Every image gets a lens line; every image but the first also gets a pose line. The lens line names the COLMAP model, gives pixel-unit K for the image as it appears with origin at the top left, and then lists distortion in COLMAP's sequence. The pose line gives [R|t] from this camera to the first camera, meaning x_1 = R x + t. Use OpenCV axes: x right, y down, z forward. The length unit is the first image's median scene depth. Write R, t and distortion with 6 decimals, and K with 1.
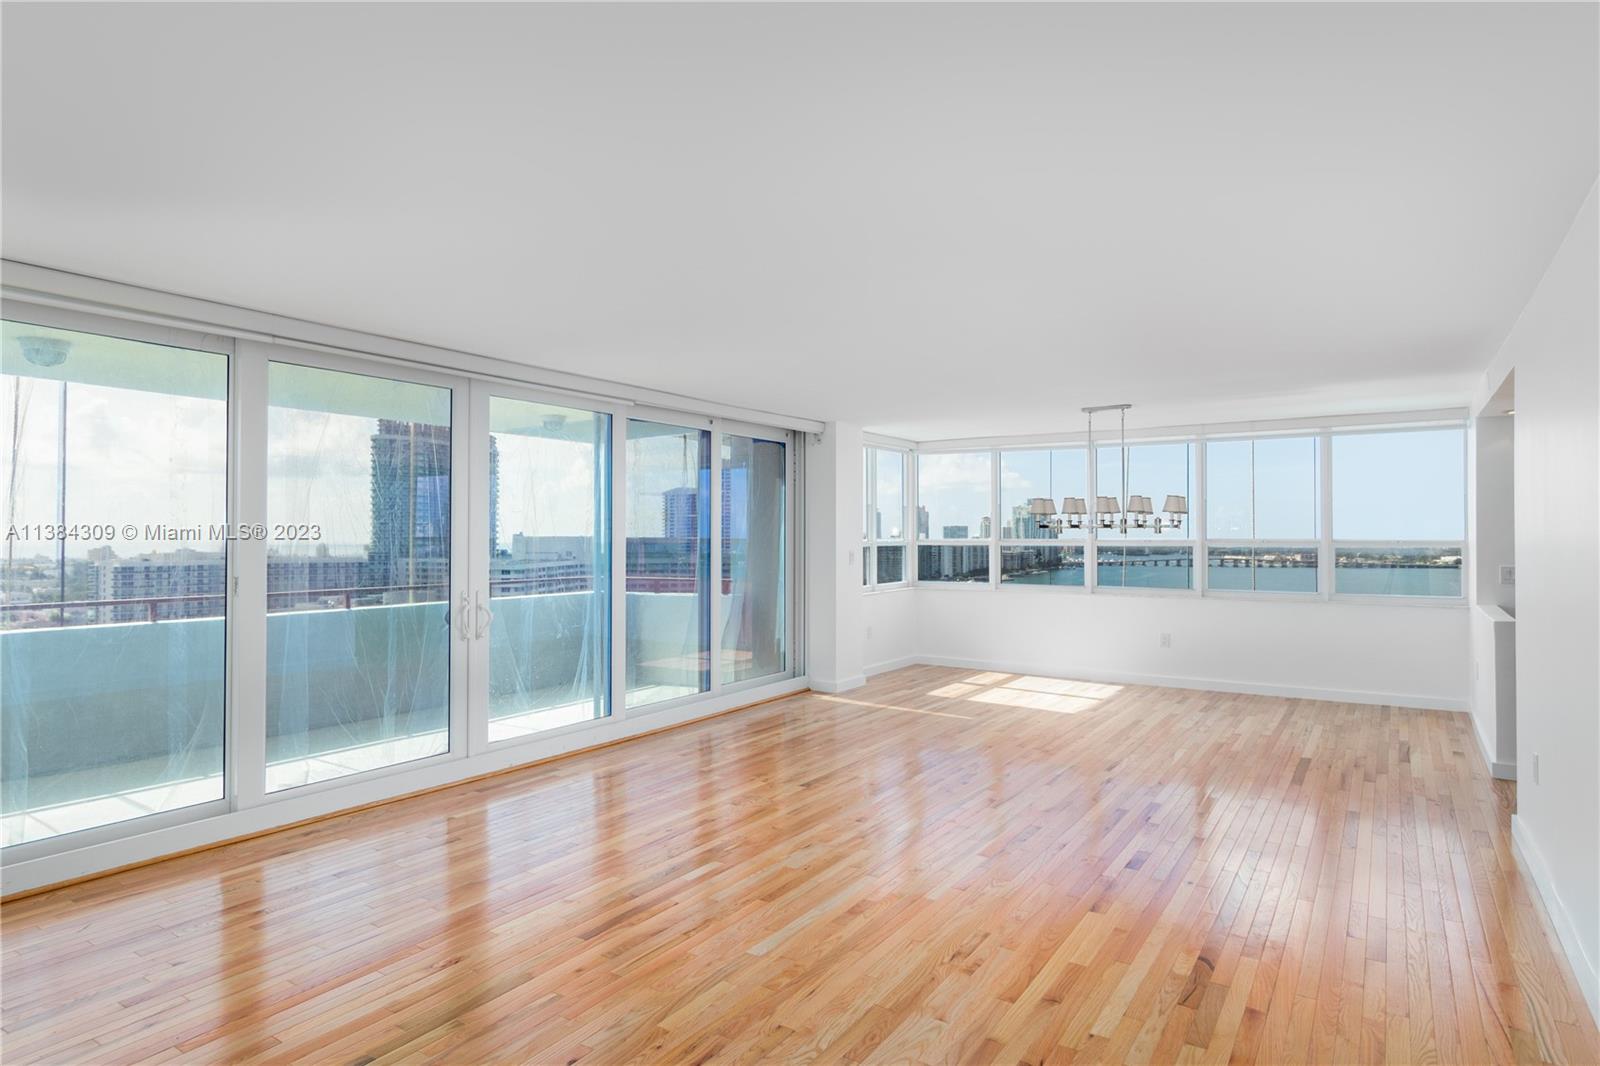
lens RADIAL K [[889.3, 0, 800.0], [0, 889.3, 533.0], [0, 0, 1]] dist [0.000494, -0.000004]
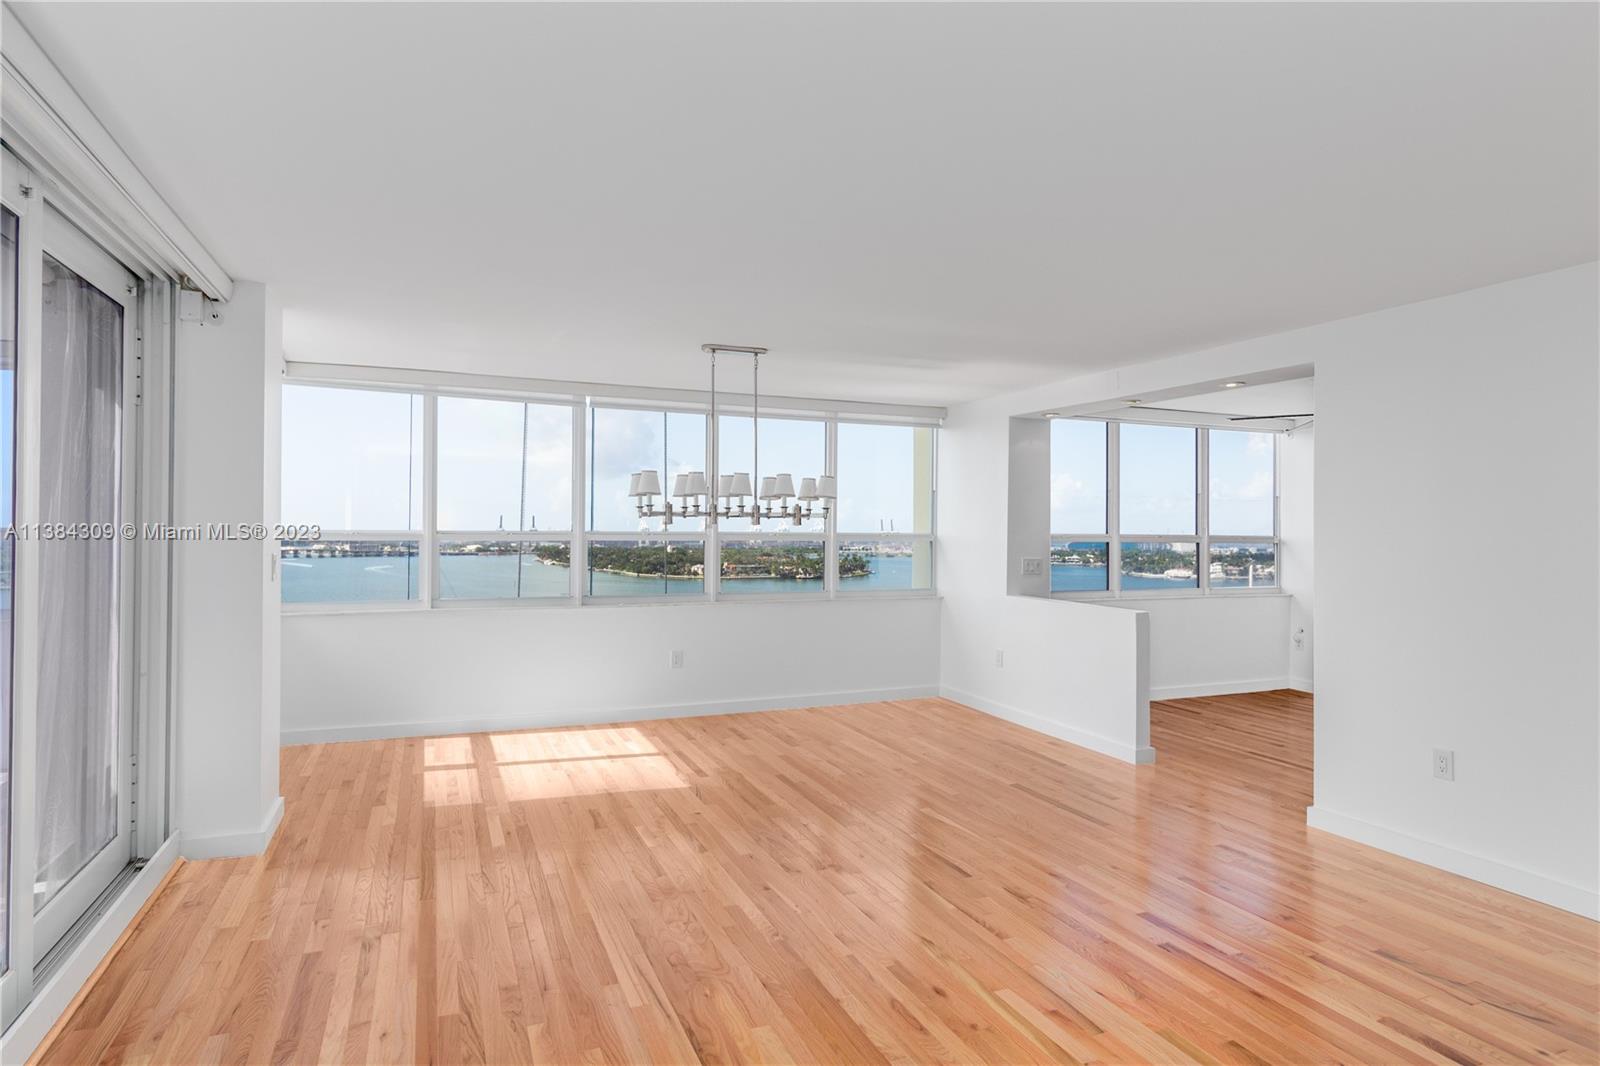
lens RADIAL K [[889.3, 0, 800.0], [0, 889.3, 533.0], [0, 0, 1]] dist [0.000494, -0.000004]
pose [[0.564283, 0.004396, 0.825569, -0.205136], [-0.013385, 0.999903, 0.003825, 0.004089], [-0.825473, -0.013208, 0.564288, 0.522359]]
